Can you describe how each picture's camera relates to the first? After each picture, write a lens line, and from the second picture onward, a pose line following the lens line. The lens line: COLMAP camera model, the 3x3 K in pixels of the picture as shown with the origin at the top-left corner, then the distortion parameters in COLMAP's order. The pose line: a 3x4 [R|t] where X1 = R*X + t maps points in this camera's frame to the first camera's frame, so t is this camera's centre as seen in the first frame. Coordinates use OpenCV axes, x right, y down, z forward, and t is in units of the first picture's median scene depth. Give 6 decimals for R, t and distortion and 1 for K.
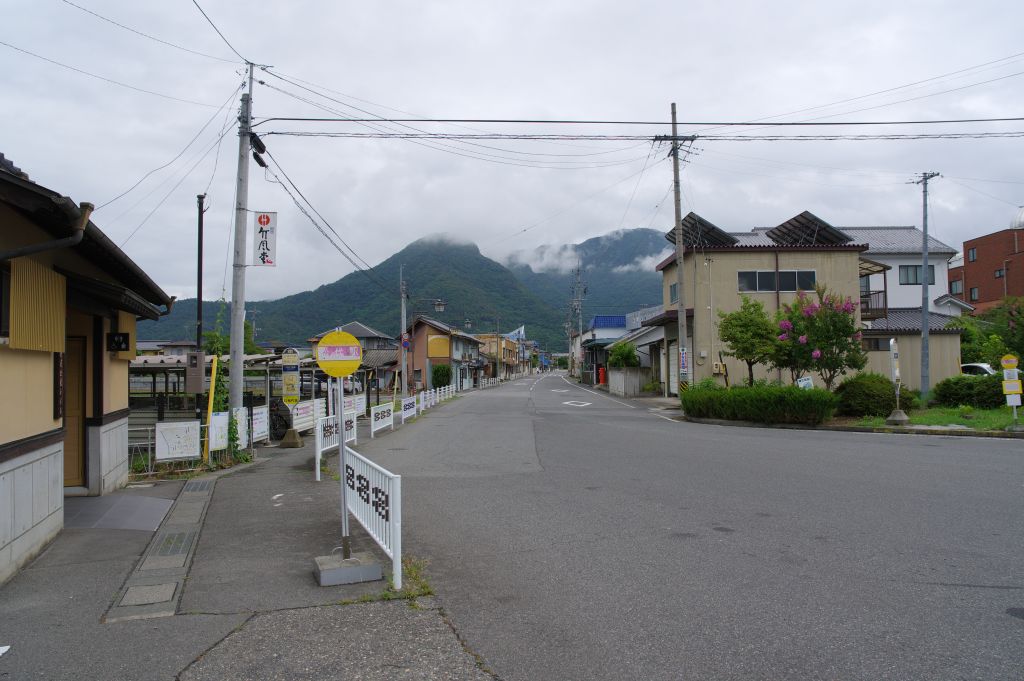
lens RADIAL K [[714.4, 0, 512.0], [0, 714.4, 340.5], [0, 0, 1]] dist [-0.103707, 0.065340]
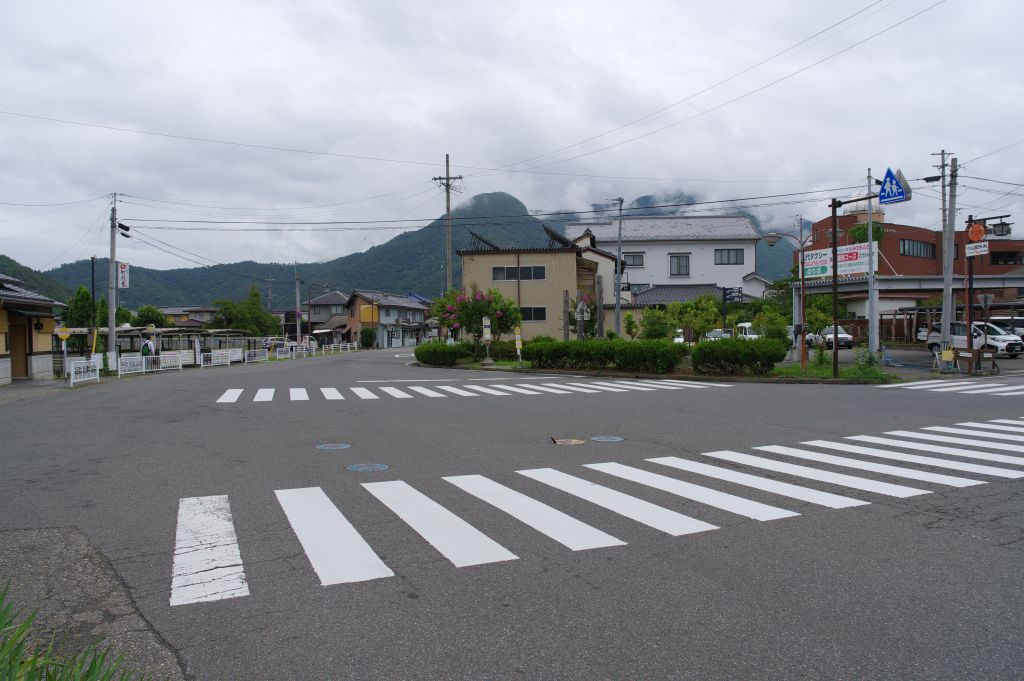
lens RADIAL K [[714.4, 0, 512.0], [0, 714.4, 340.5], [0, 0, 1]] dist [-0.103707, 0.065340]
pose [[0.997286, 0.000797, -0.073615, 0.470823], [0.003369, 0.998399, 0.056458, -0.027931], [0.073542, -0.056553, 0.995687, -0.499093]]
